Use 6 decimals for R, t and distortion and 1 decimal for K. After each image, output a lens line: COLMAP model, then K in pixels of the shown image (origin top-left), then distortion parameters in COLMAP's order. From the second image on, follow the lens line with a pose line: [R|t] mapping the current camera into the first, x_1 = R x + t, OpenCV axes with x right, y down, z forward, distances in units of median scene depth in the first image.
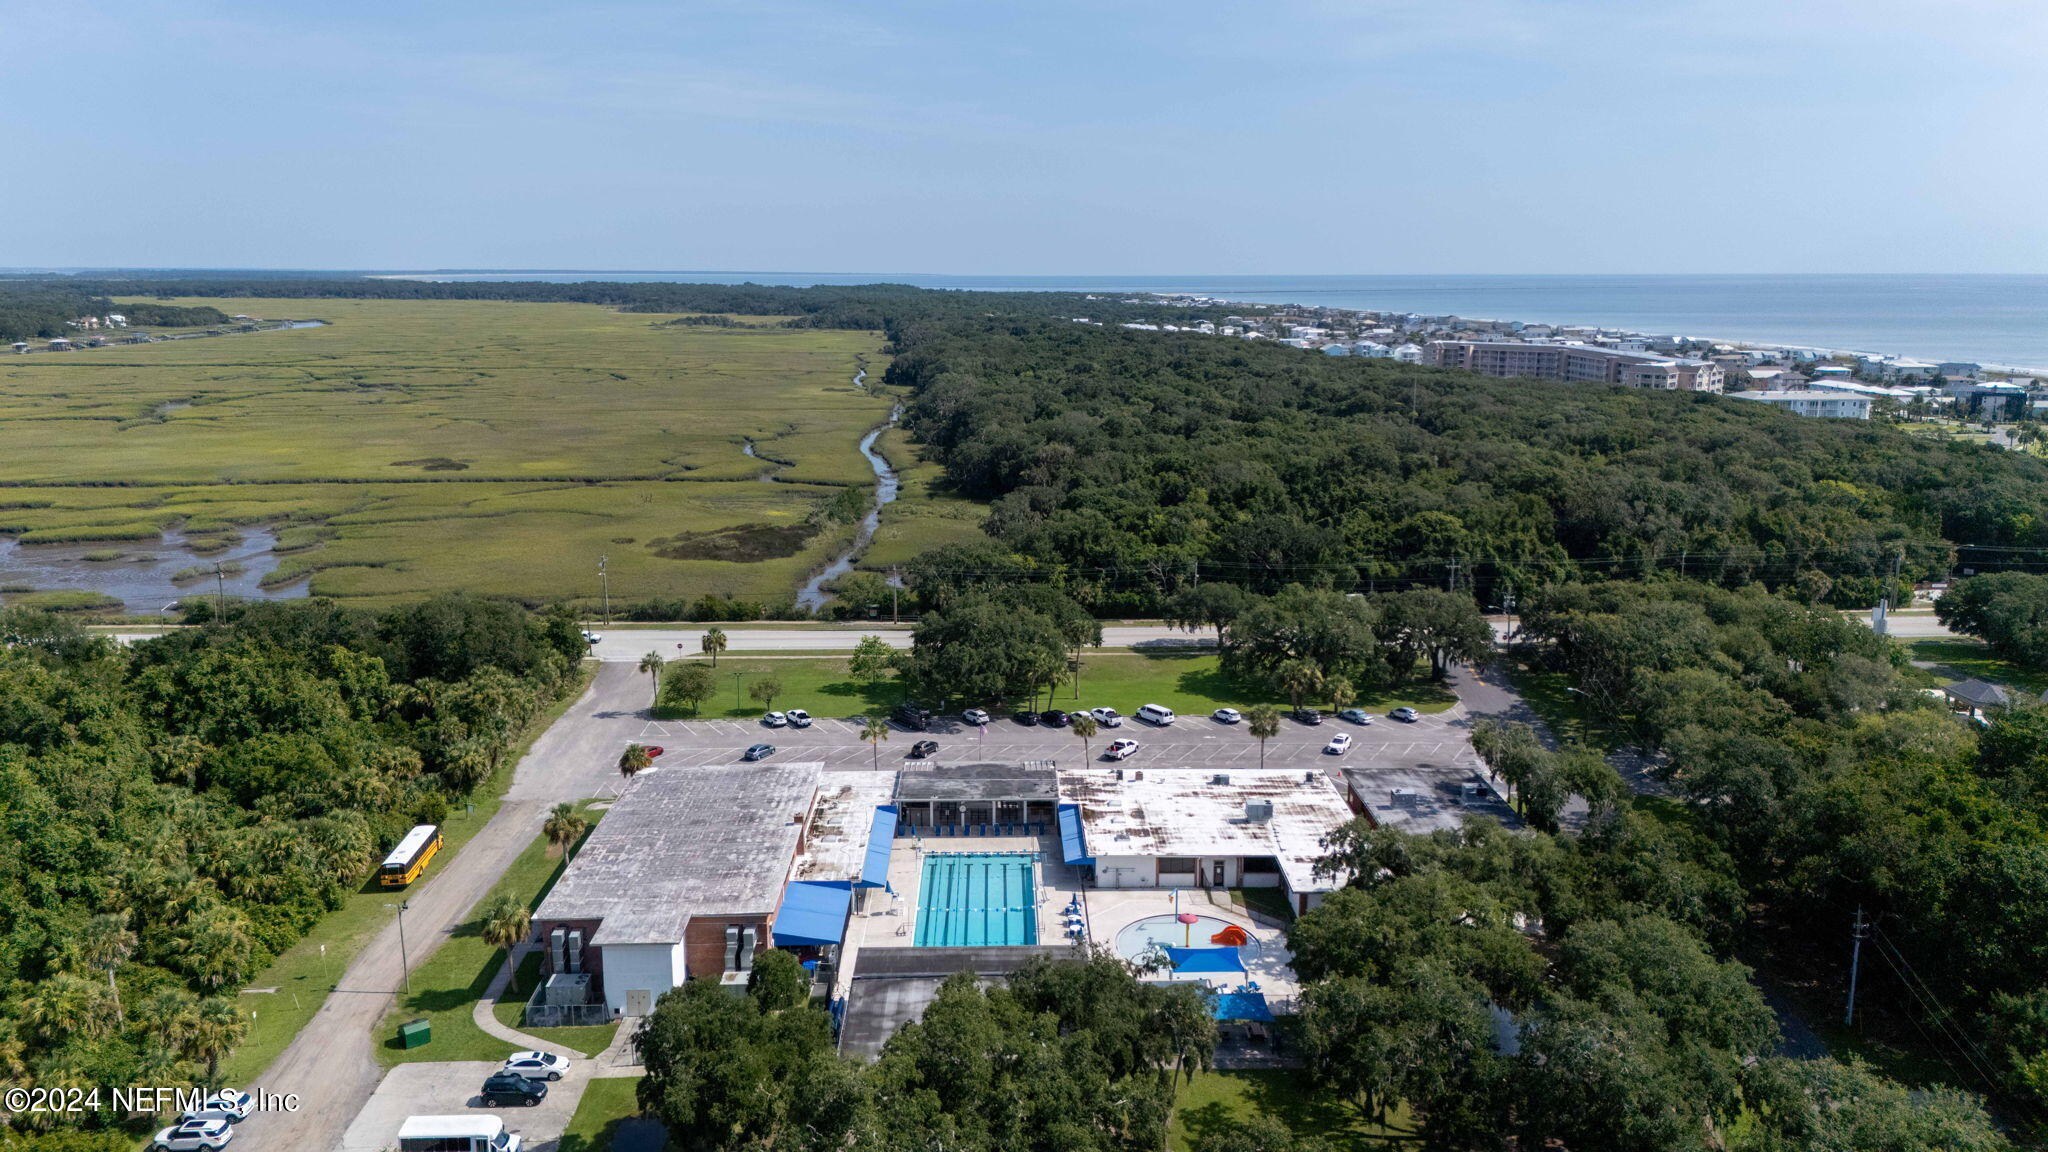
lens RADIAL K [[1501.9, 0, 1027.1], [0, 1501.9, 580.4], [0, 0, 1]] dist [0.068992, -0.074966]
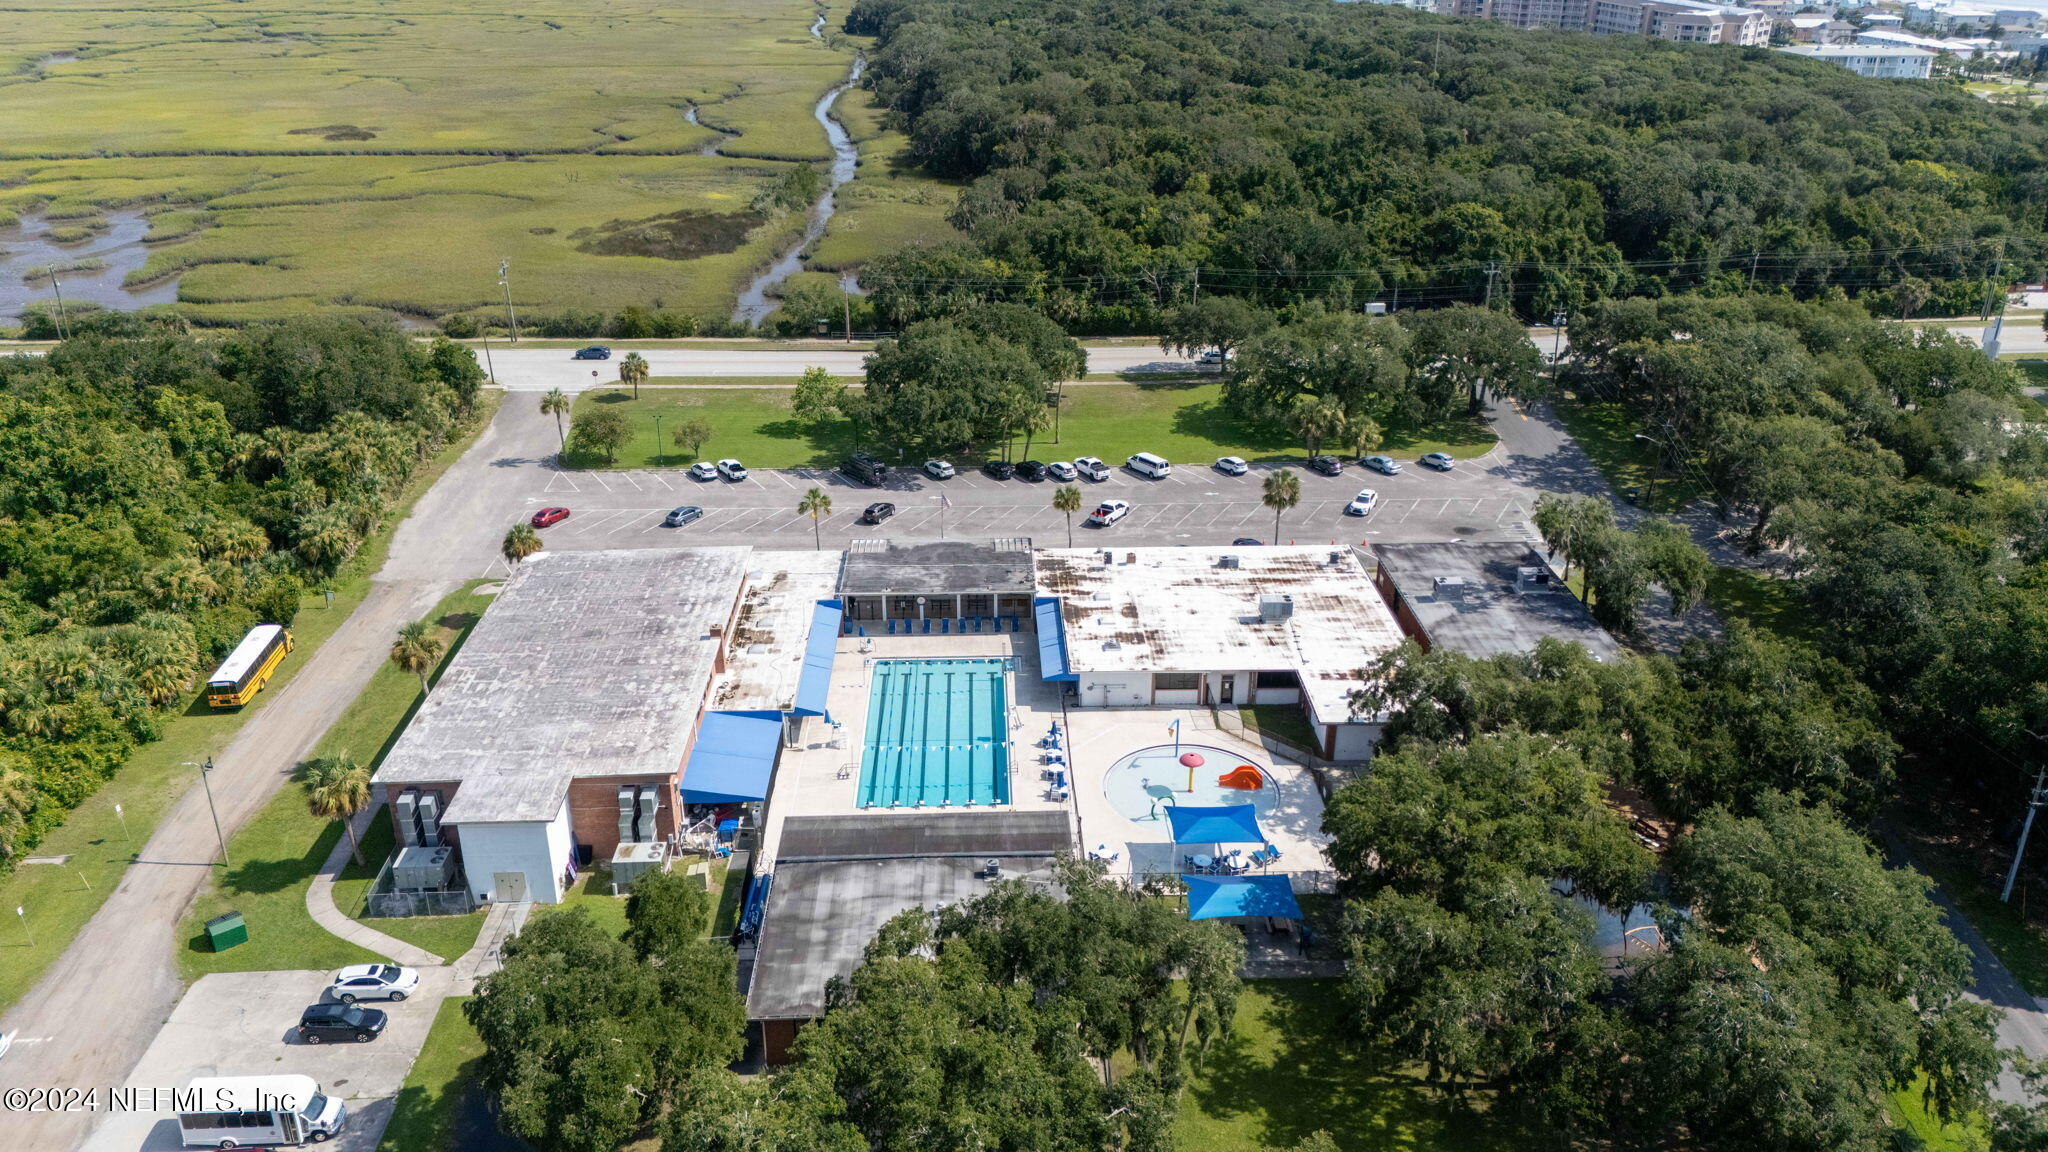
lens RADIAL K [[1501.9, 0, 1020.1], [0, 1501.9, 575.5], [0, 0, 1]] dist [0.068992, -0.074966]
pose [[0.999952, -0.002124, 0.009520, 0.004004], [0.000031, 0.976683, 0.214687, -0.035583], [-0.009754, -0.214677, 0.976636, 0.162899]]
